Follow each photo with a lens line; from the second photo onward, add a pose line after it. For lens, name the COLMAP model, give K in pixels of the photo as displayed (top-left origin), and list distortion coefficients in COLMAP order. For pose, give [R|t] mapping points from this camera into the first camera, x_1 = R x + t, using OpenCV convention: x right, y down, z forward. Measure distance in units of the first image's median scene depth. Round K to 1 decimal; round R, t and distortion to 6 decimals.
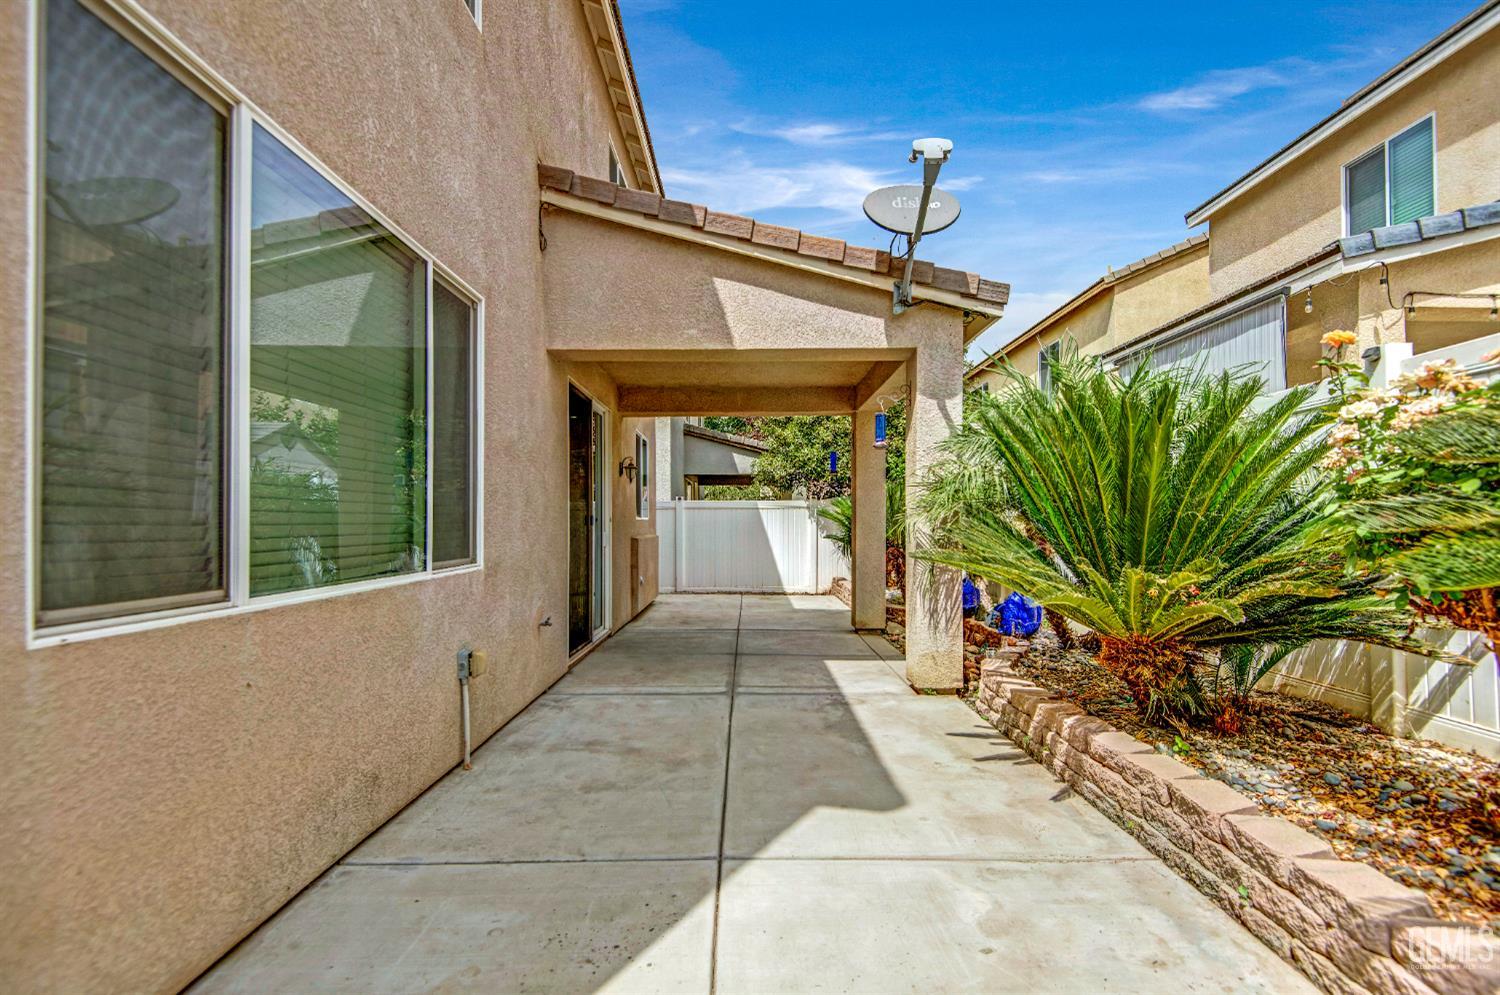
lens RADIAL K [[682.9, 0, 752.2], [0, 682.9, 514.5], [0, 0, 1]] dist [0.036453, -0.029443]
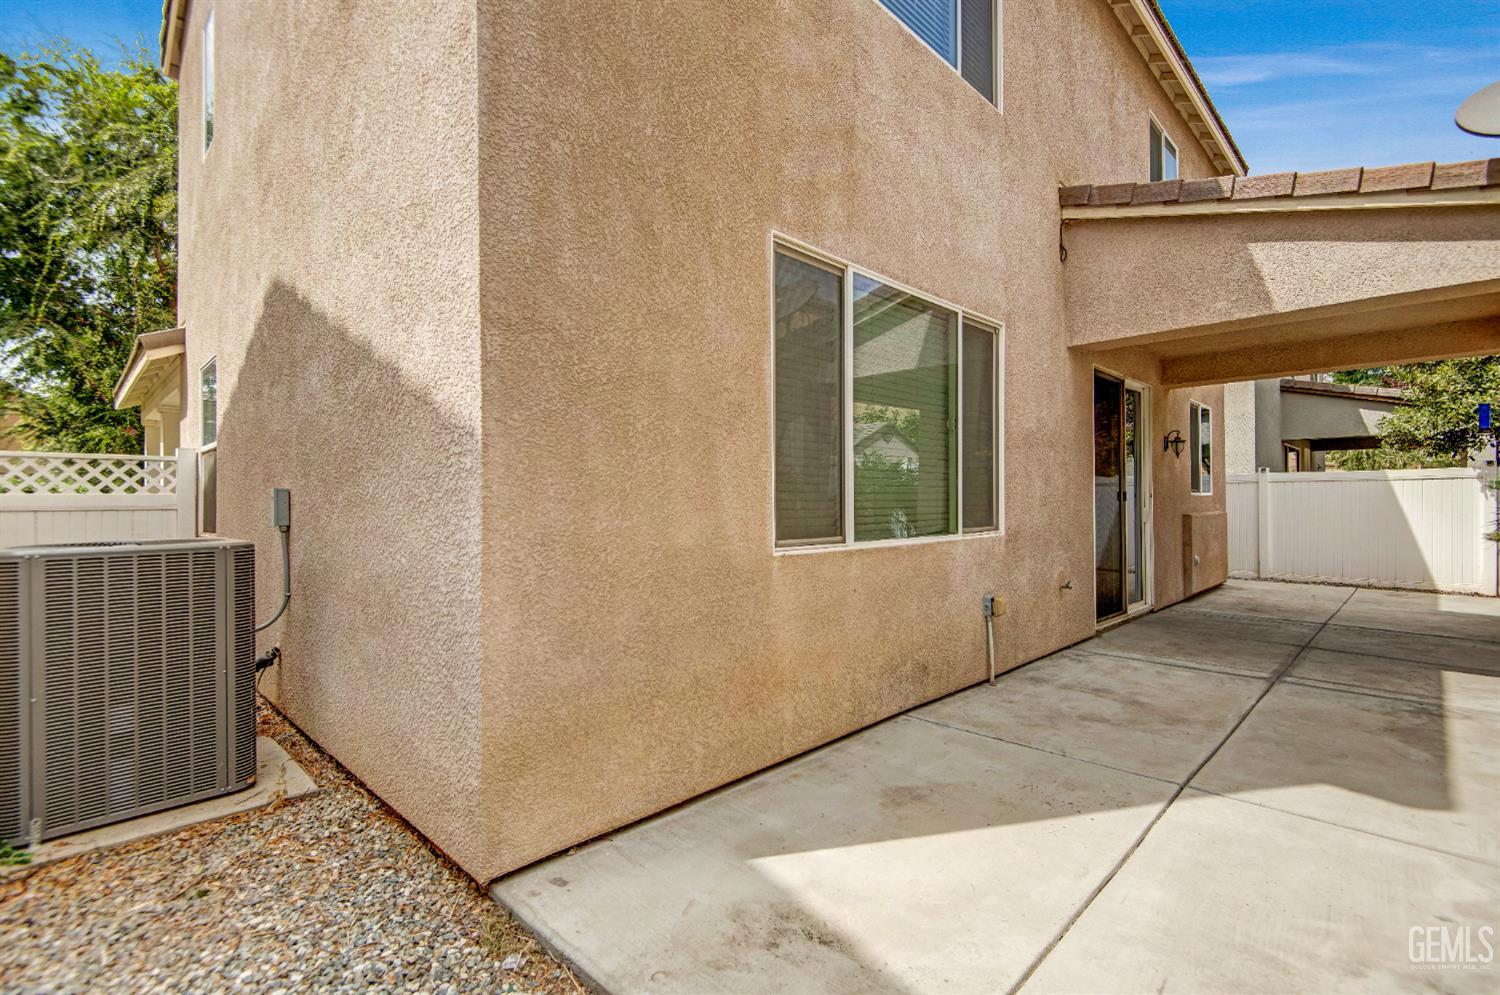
lens RADIAL K [[678.5, 0, 754.9], [0, 678.5, 493.6], [0, 0, 1]] dist [0.032734, -0.018125]
pose [[0.707102, -0.007576, -0.707071, 0.133461], [0.011372, 0.999935, 0.000659, -0.003832], [0.707020, -0.008507, 0.707143, -0.170340]]
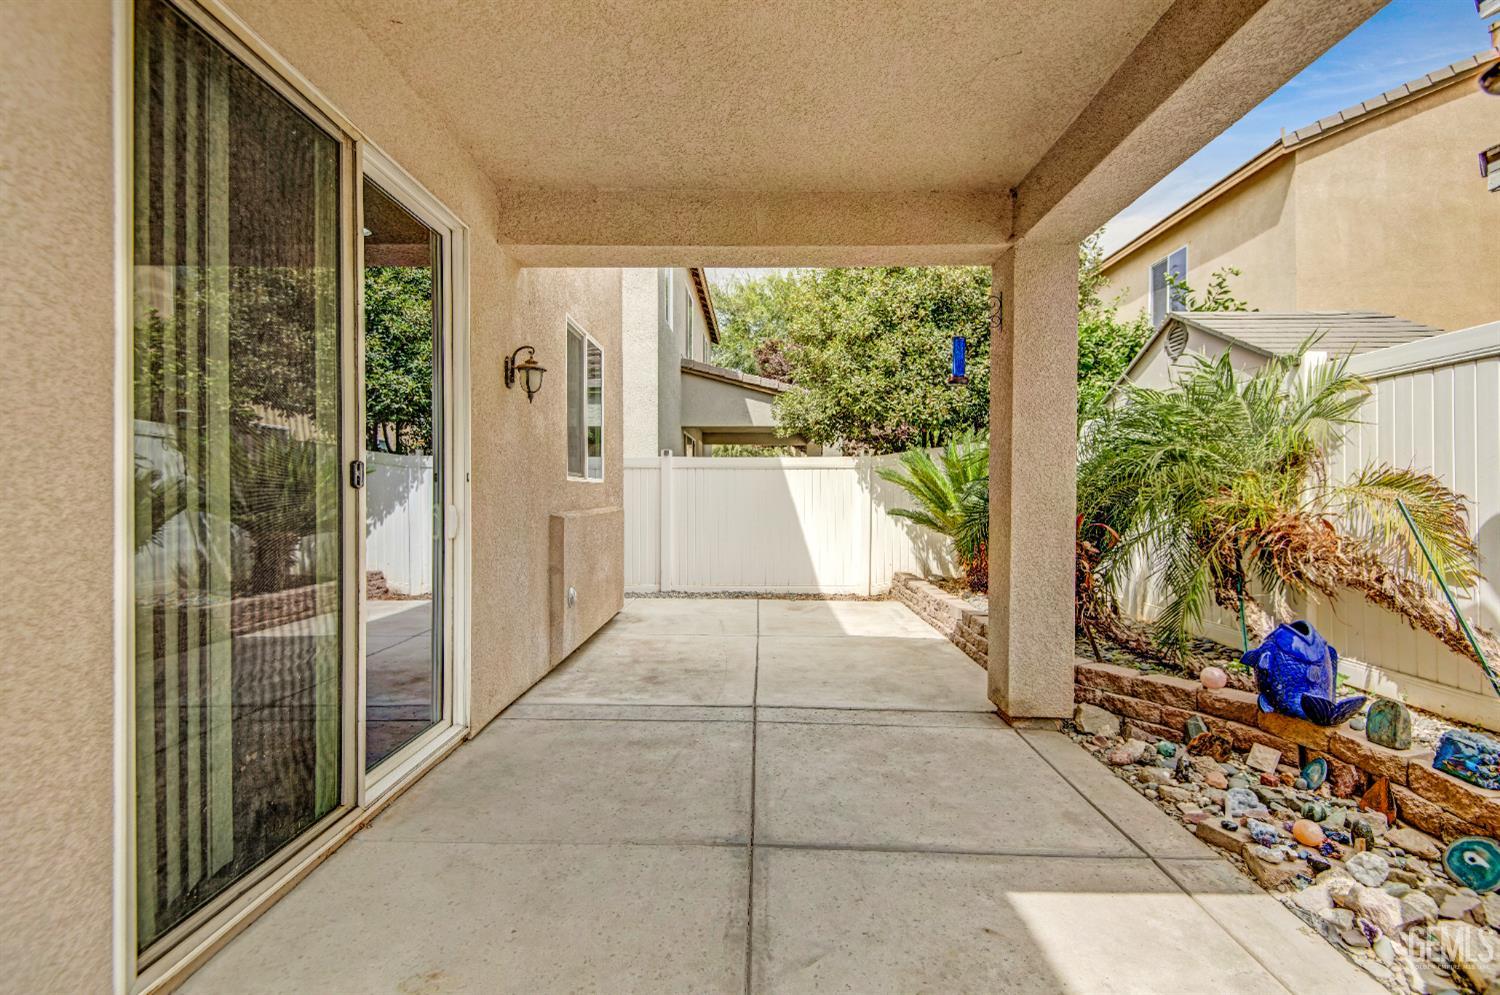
lens RADIAL K [[678.5, 0, 754.9], [0, 678.5, 493.6], [0, 0, 1]] dist [0.032734, -0.018125]
pose [[0.999881, 0.006109, -0.014200, -0.022578], [-0.005901, 0.999875, 0.014663, 0.015210], [0.014288, -0.014577, 0.999792, 0.834076]]
